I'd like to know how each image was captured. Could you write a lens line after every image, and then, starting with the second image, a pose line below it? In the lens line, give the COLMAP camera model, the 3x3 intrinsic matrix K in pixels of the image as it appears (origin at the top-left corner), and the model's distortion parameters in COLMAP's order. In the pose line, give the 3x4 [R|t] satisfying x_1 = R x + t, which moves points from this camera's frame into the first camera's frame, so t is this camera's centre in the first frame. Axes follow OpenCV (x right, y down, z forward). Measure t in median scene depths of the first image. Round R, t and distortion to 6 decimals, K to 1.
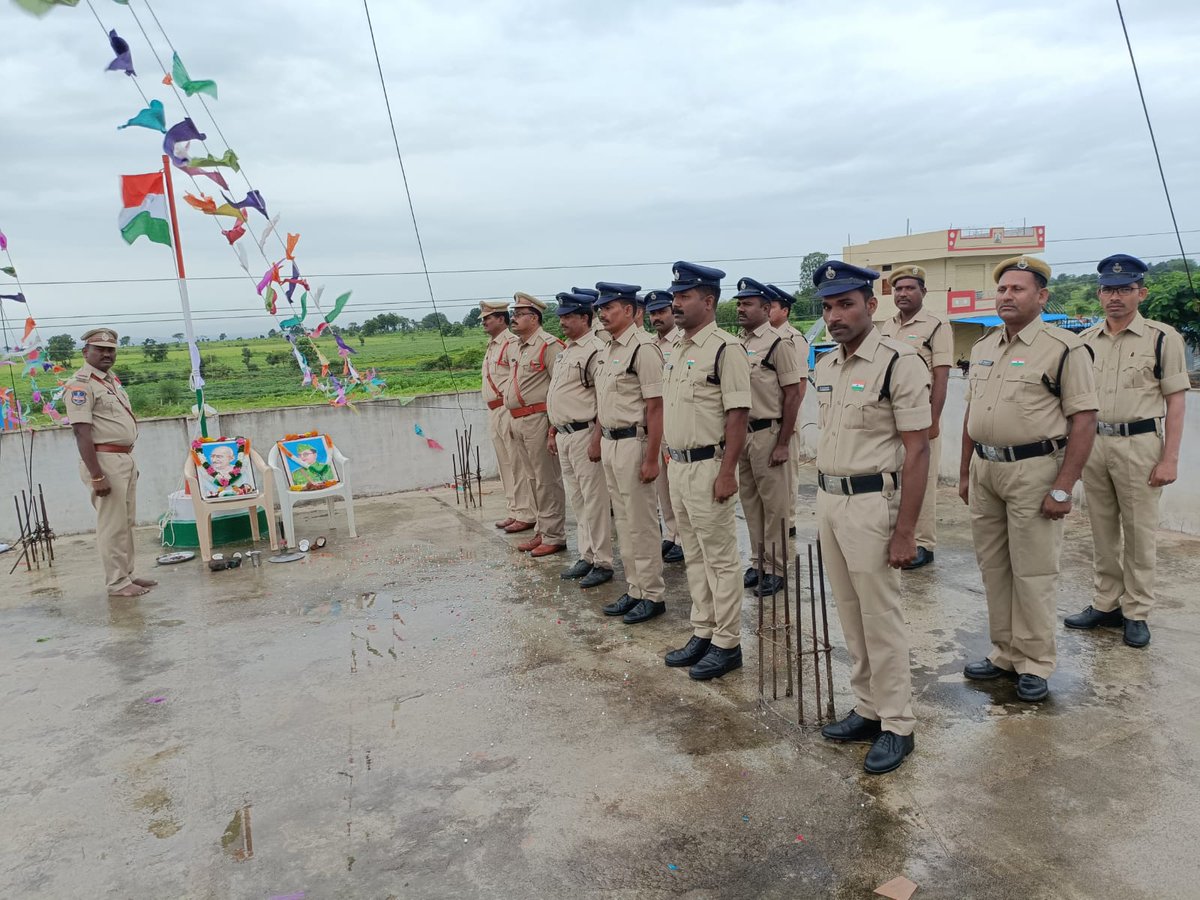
lens RADIAL K [[877.0, 0, 600.0], [0, 877.0, 450.0], [0, 0, 1]] dist [0.055989, -0.077548]
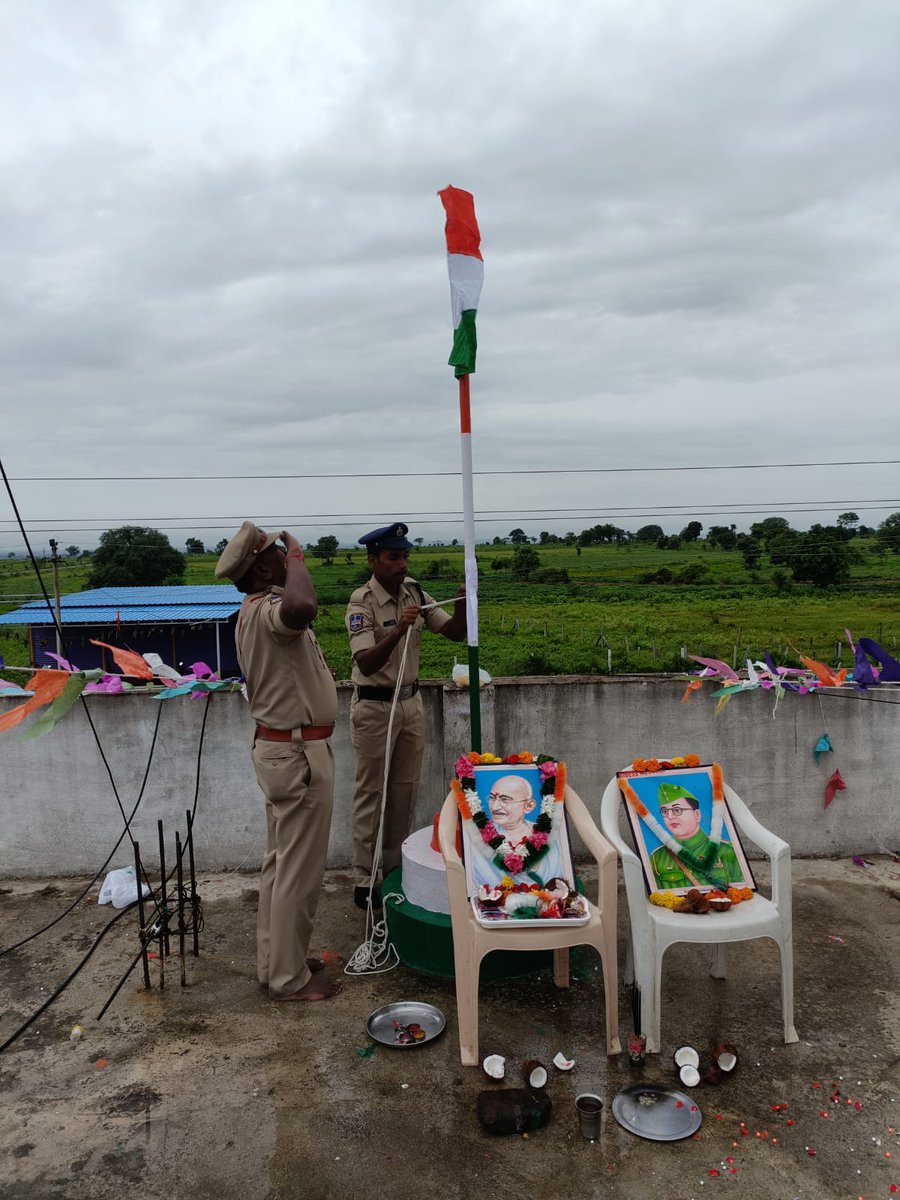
lens RADIAL K [[877.0, 0, 450.0], [0, 877.0, 600.0], [0, 0, 1]] dist [0.055989, -0.077548]
pose [[0.918329, 0.060708, -0.391135, -0.260763], [-0.087665, 0.994822, -0.051418, -0.067268], [0.385988, 0.081507, 0.918896, 0.507865]]
